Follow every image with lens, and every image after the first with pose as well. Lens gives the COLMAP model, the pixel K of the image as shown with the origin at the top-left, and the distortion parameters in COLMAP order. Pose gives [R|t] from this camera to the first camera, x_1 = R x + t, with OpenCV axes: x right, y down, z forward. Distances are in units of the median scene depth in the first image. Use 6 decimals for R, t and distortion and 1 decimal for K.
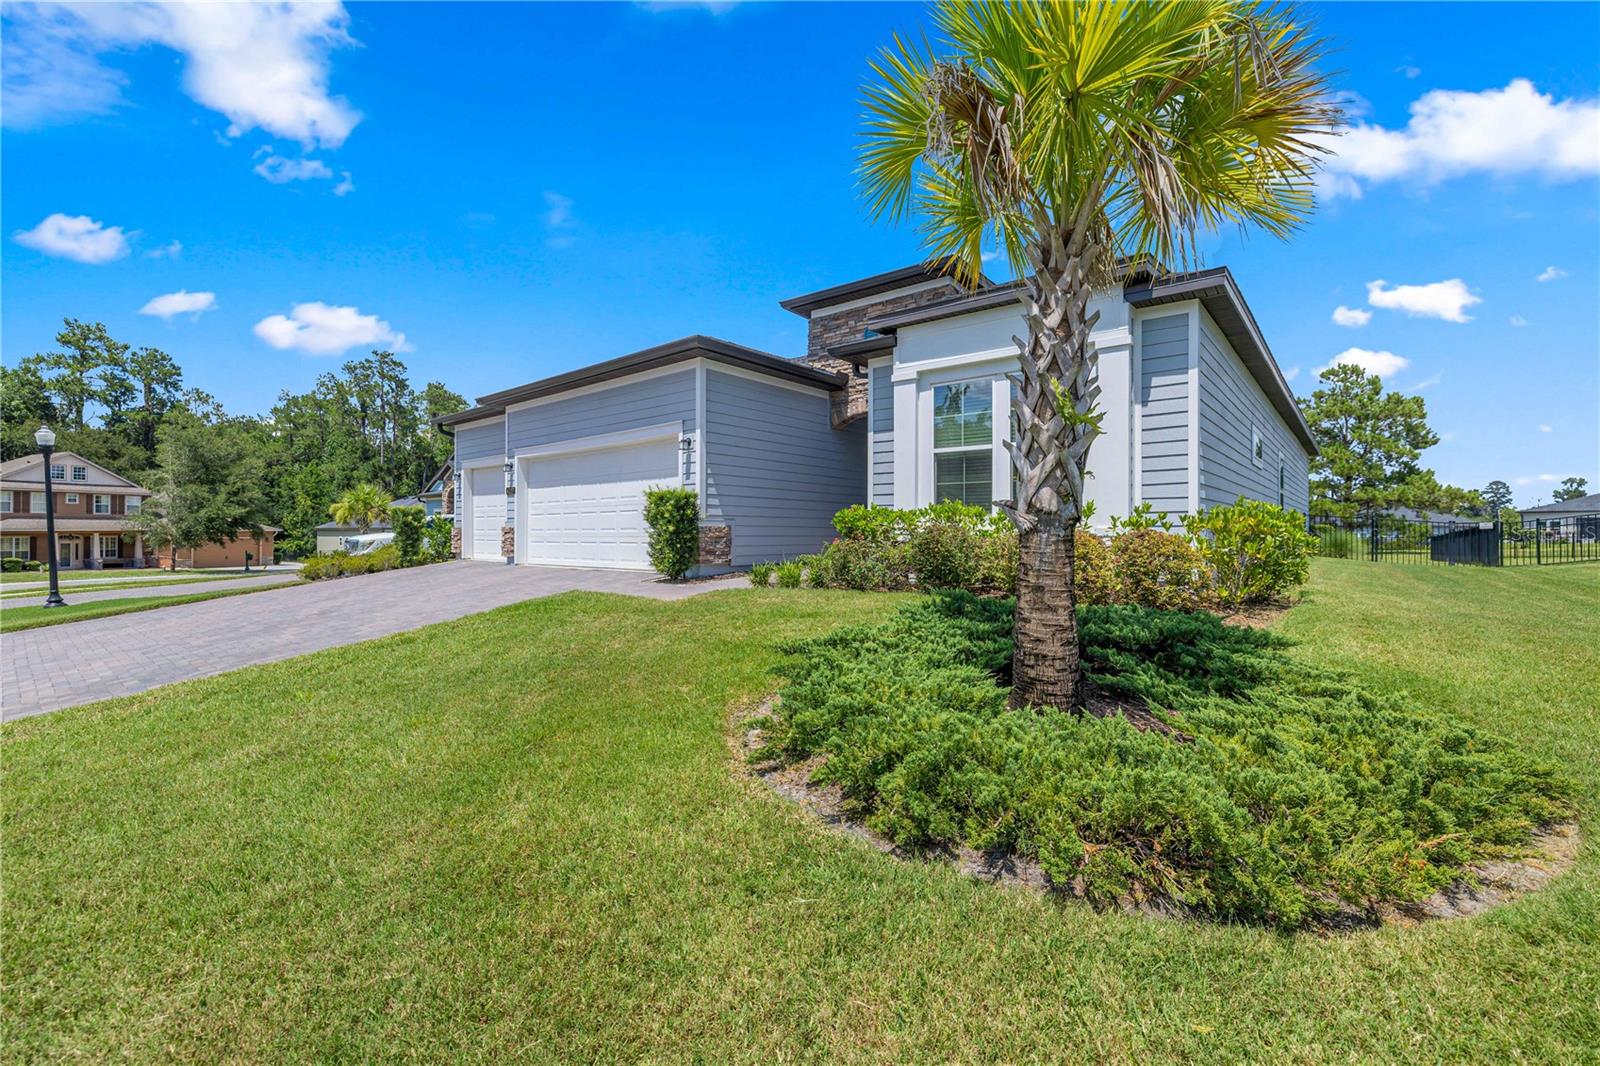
lens RADIAL K [[686.5, 0, 779.0], [0, 686.5, 529.6], [0, 0, 1]] dist [-0.000078, 0.000248]
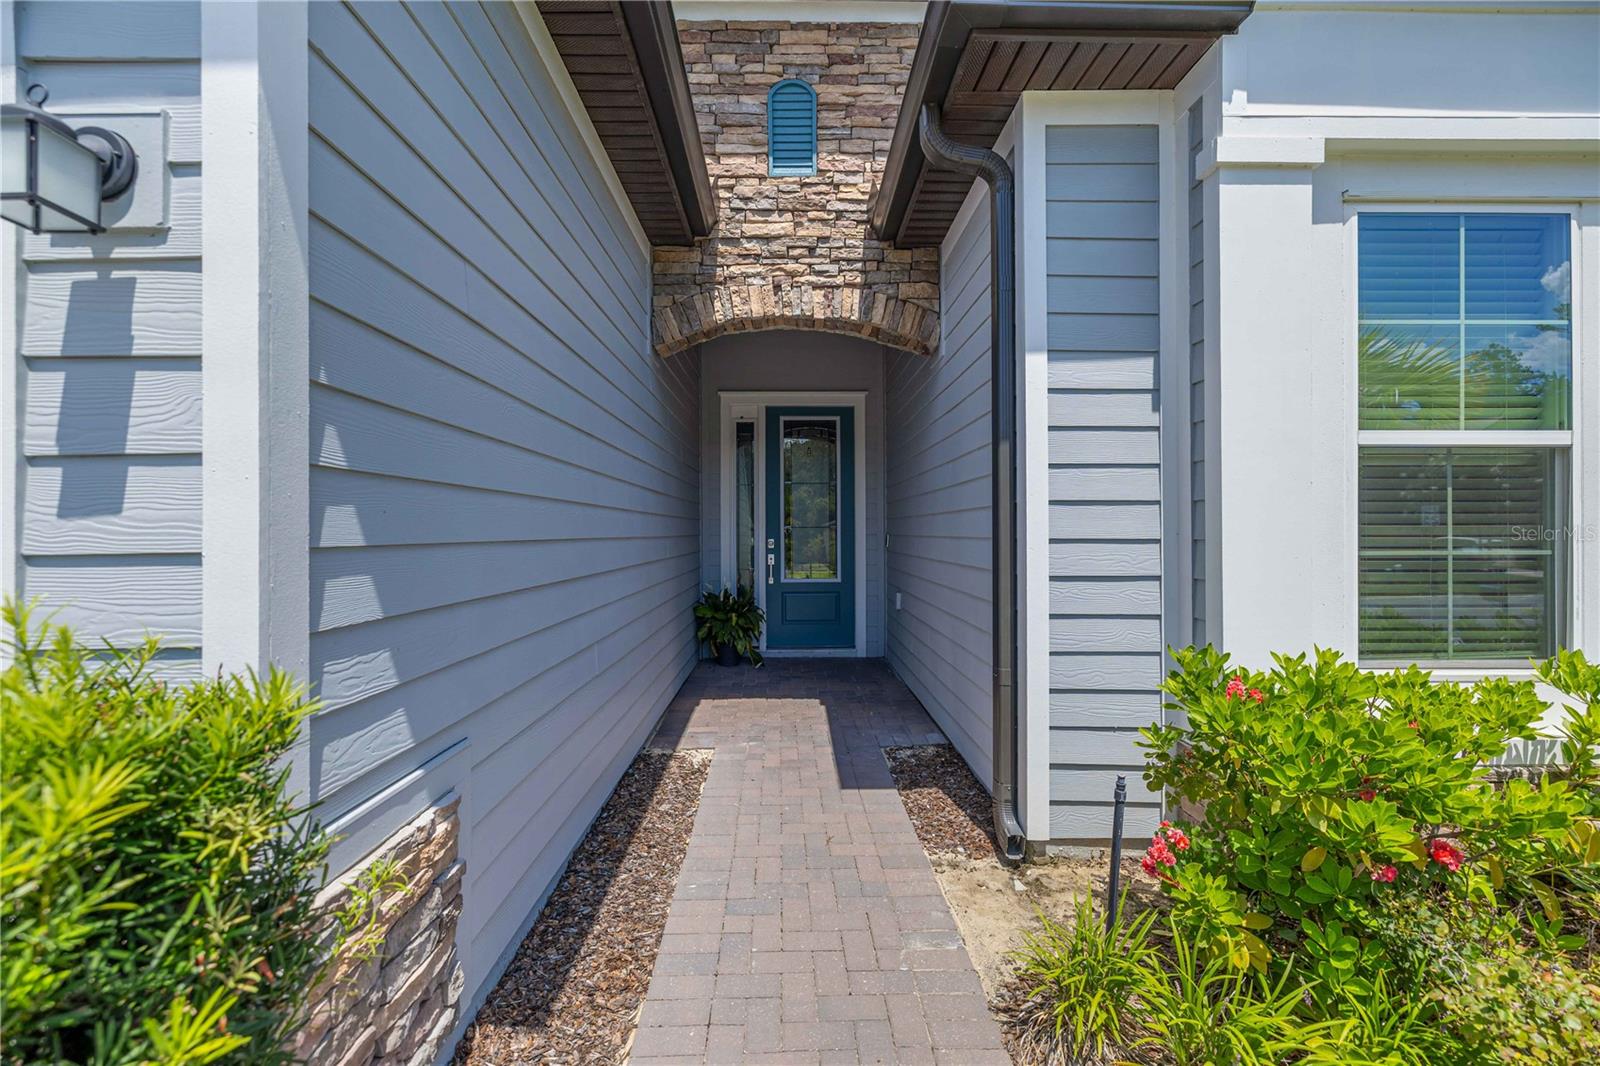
lens RADIAL K [[682.4, 0, 800.0], [0, 682.4, 533.0], [0, 0, 1]] dist [-0.001285, -0.000148]
pose [[0.742998, -0.007560, 0.669251, -0.123166], [0.004956, 0.999971, 0.005793, -0.070476], [-0.669275, -0.000987, 0.743014, 0.853403]]
